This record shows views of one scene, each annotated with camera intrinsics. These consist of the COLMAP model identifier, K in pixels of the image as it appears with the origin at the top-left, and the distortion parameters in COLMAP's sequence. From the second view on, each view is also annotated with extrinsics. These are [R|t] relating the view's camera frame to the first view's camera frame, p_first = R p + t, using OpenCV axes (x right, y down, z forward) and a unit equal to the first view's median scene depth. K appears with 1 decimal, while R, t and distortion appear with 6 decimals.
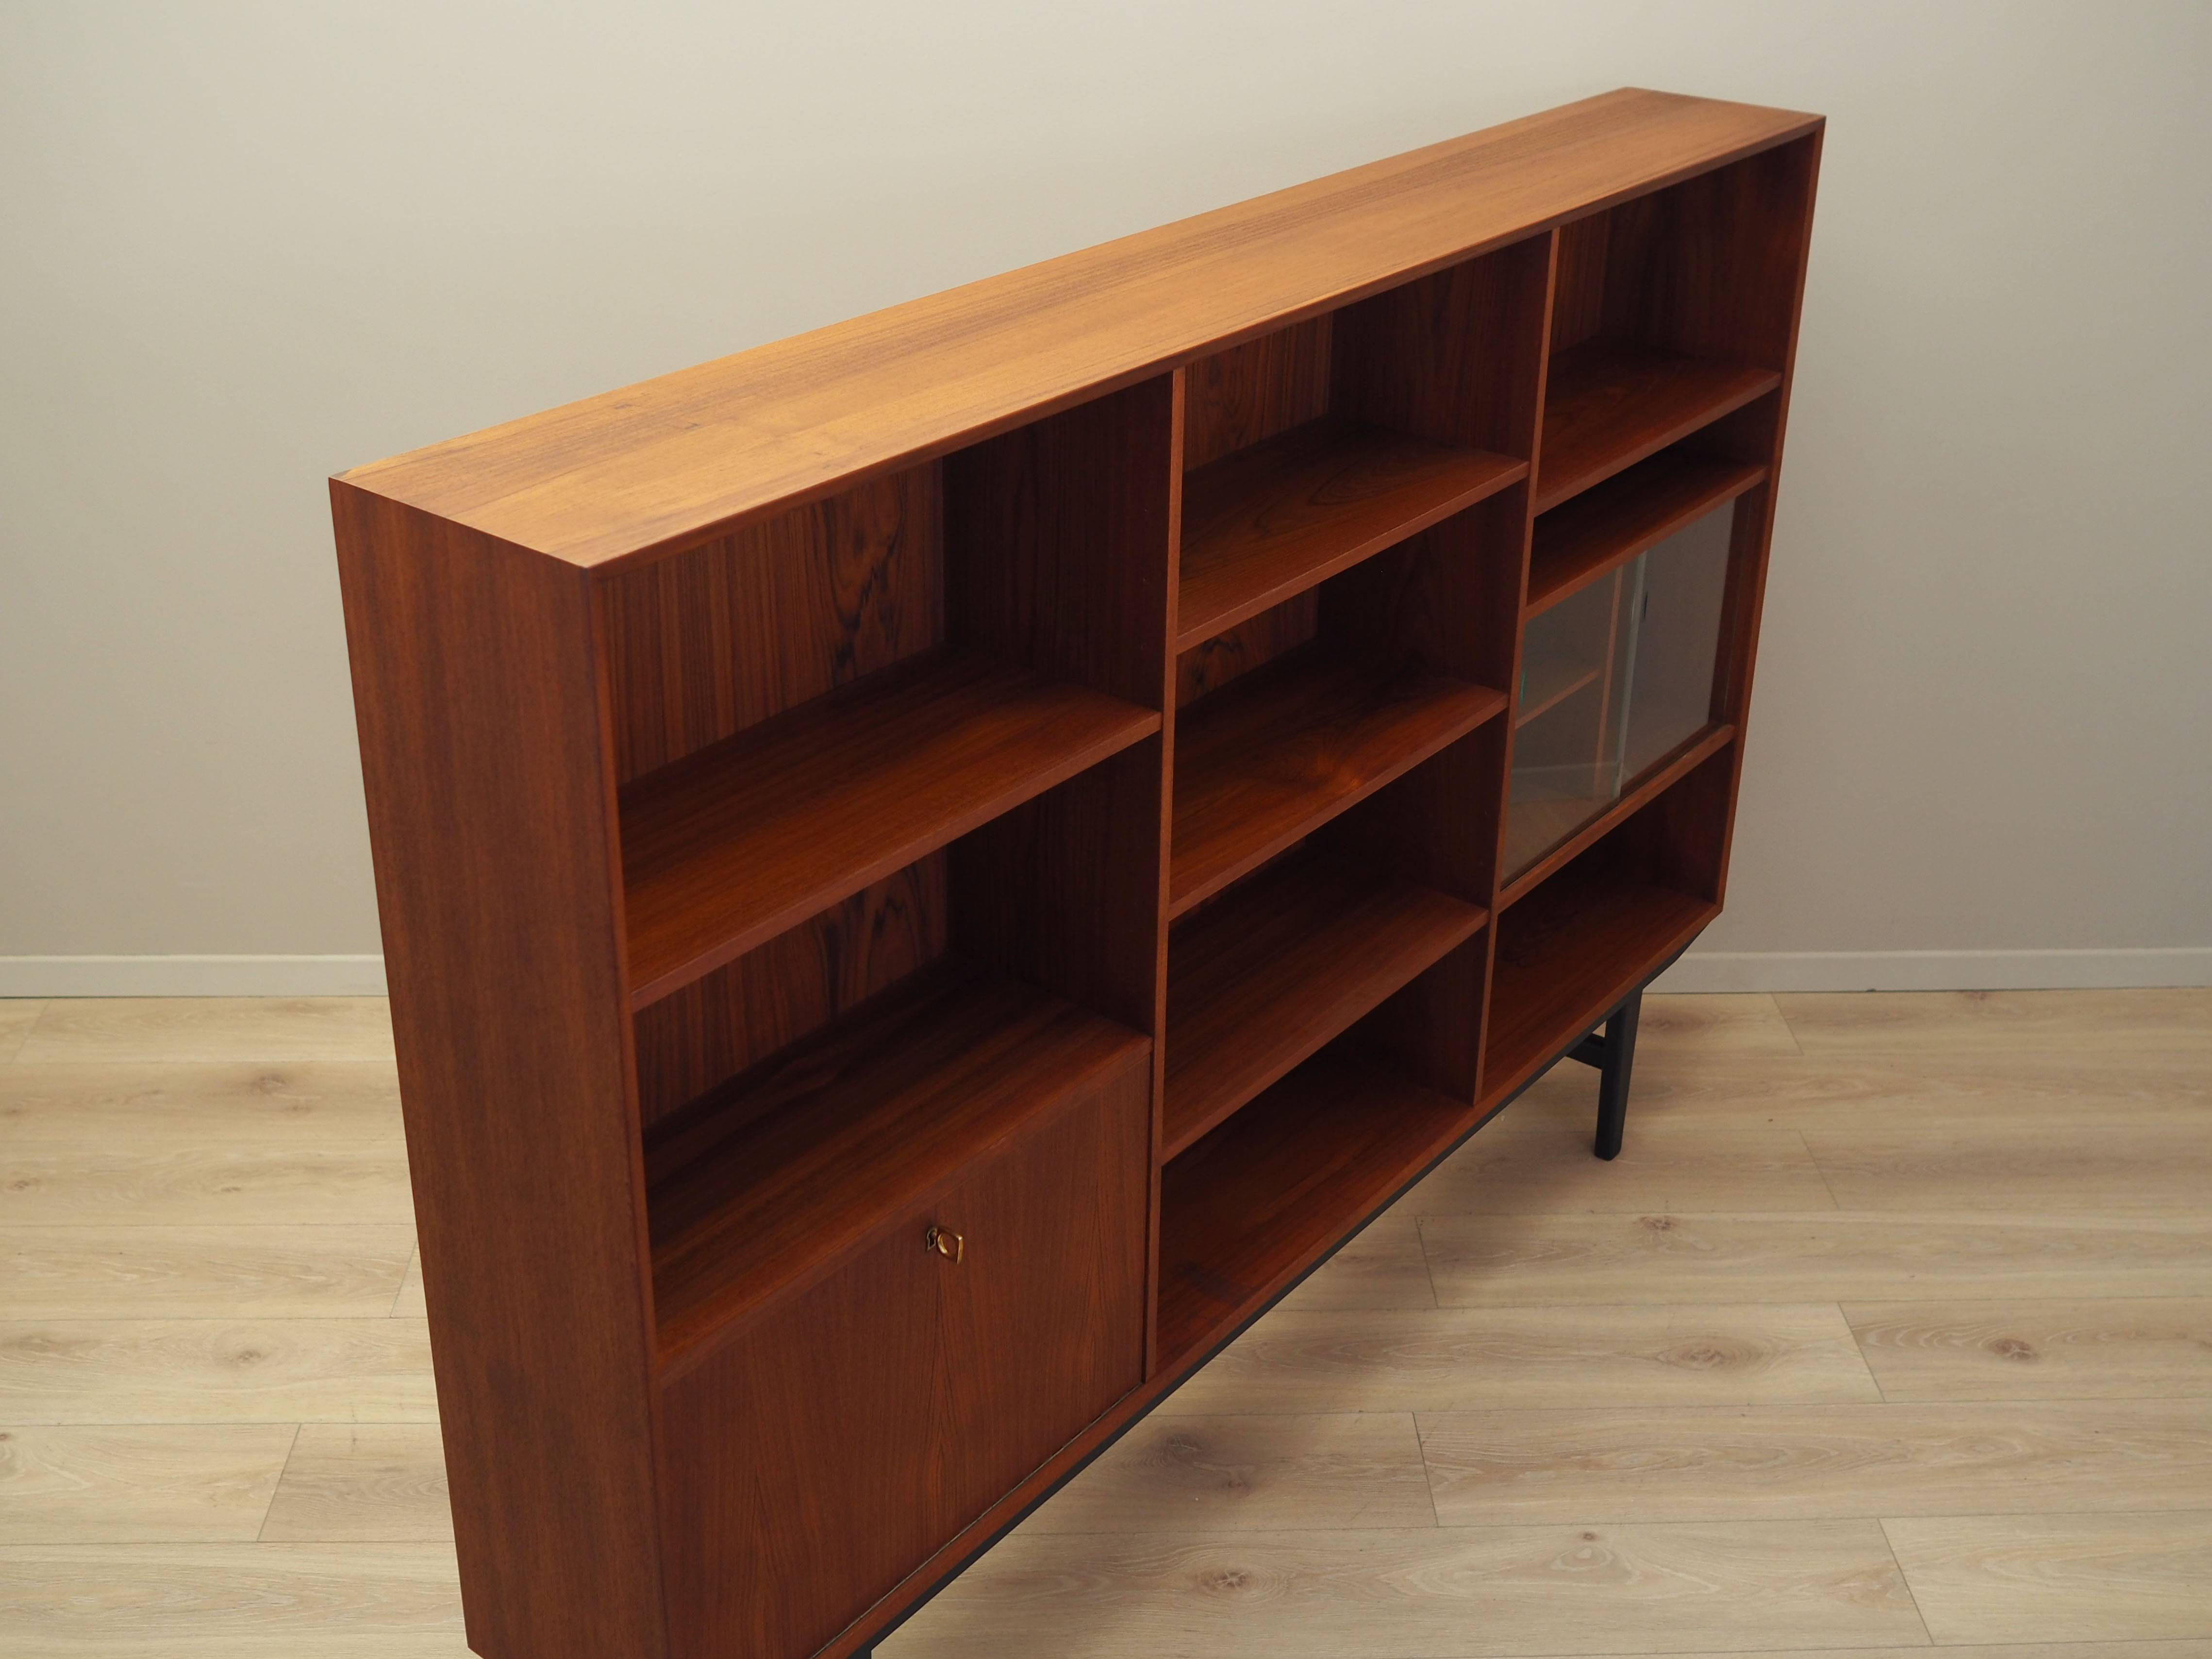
lens RADIAL K [[2562.2, 0, 1138.9], [0, 2562.2, 722.3], [0, 0, 1]] dist [-0.023354, 0.016912]
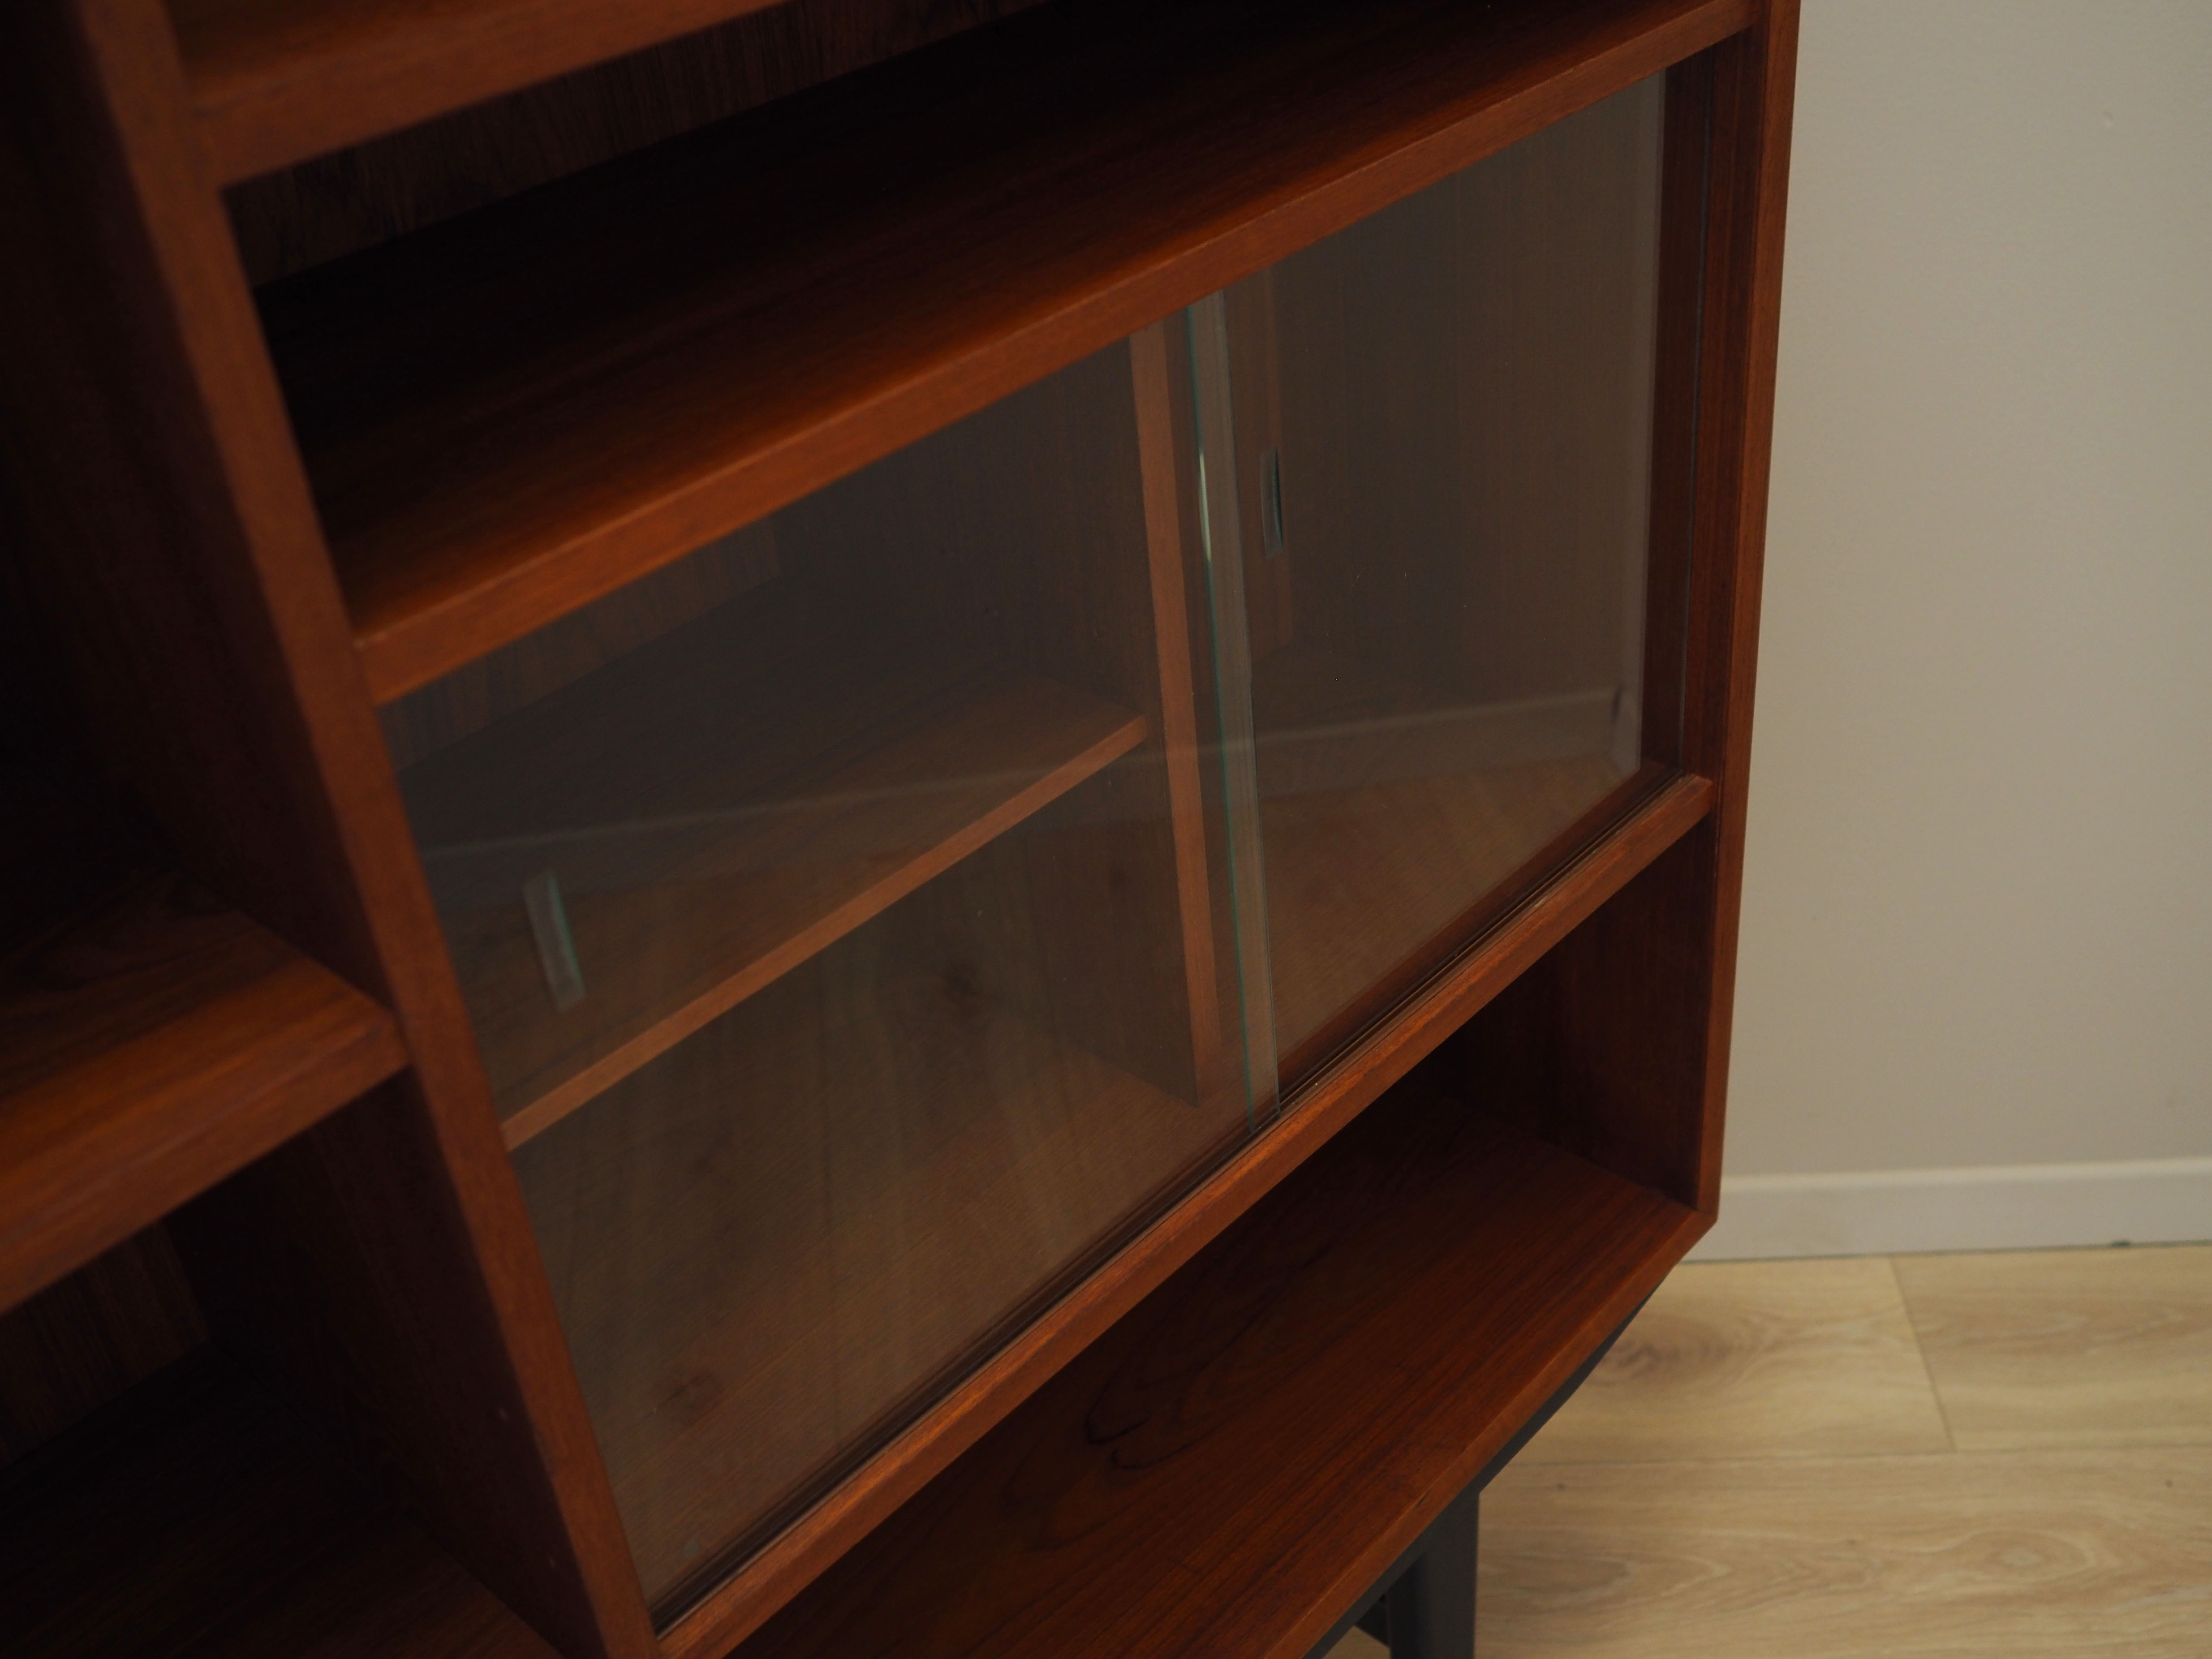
lens RADIAL K [[2344.0, 0, 1109.0], [0, 2344.0, 700.6], [0, 0, 1]] dist [-0.022664, -0.016578]
pose [[0.990861, -0.032915, -0.130809, 0.222276], [0.046588, 0.993602, 0.102877, -0.052156], [0.126586, -0.108031, 0.986055, 0.778320]]
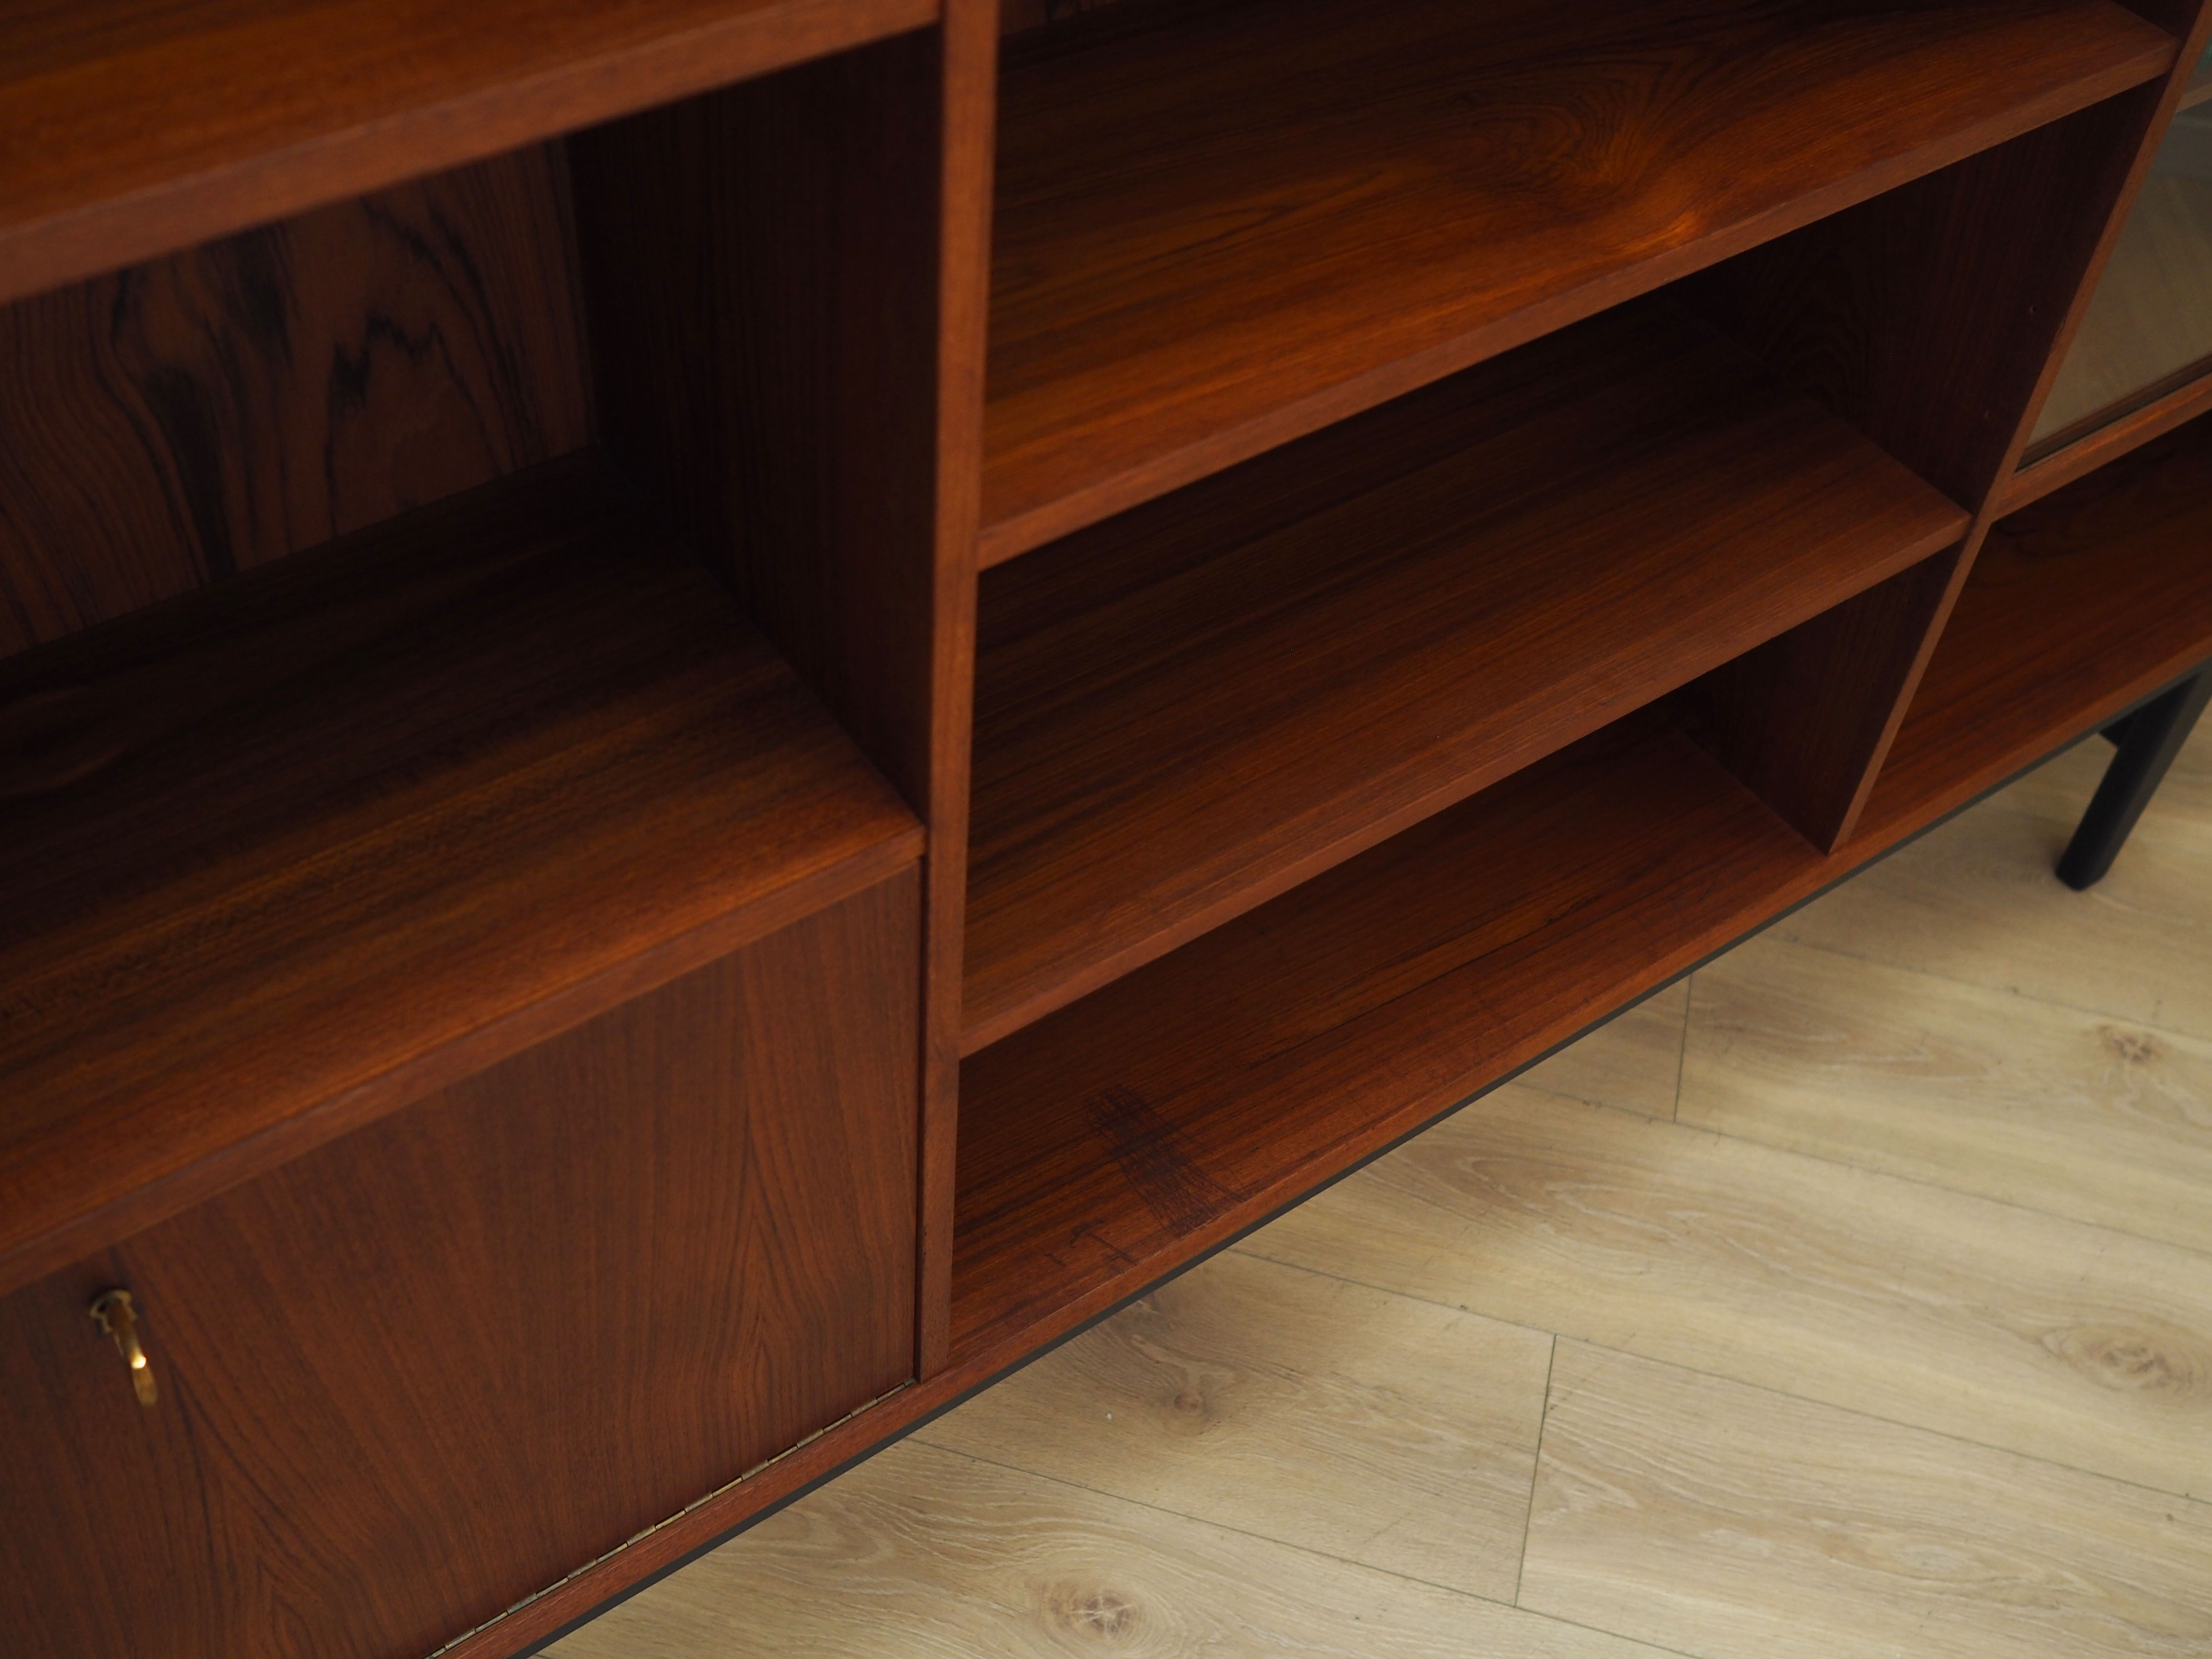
lens RADIAL K [[2378.7, 0, 1036.7], [0, 2378.7, 816.7], [0, 0, 1]] dist [-0.028500, 0.013332]
pose [[0.949079, 0.248701, -0.193382, 0.073371], [-0.156097, 0.904424, 0.397053, -0.018761], [0.273646, -0.346648, 0.897192, 0.557381]]
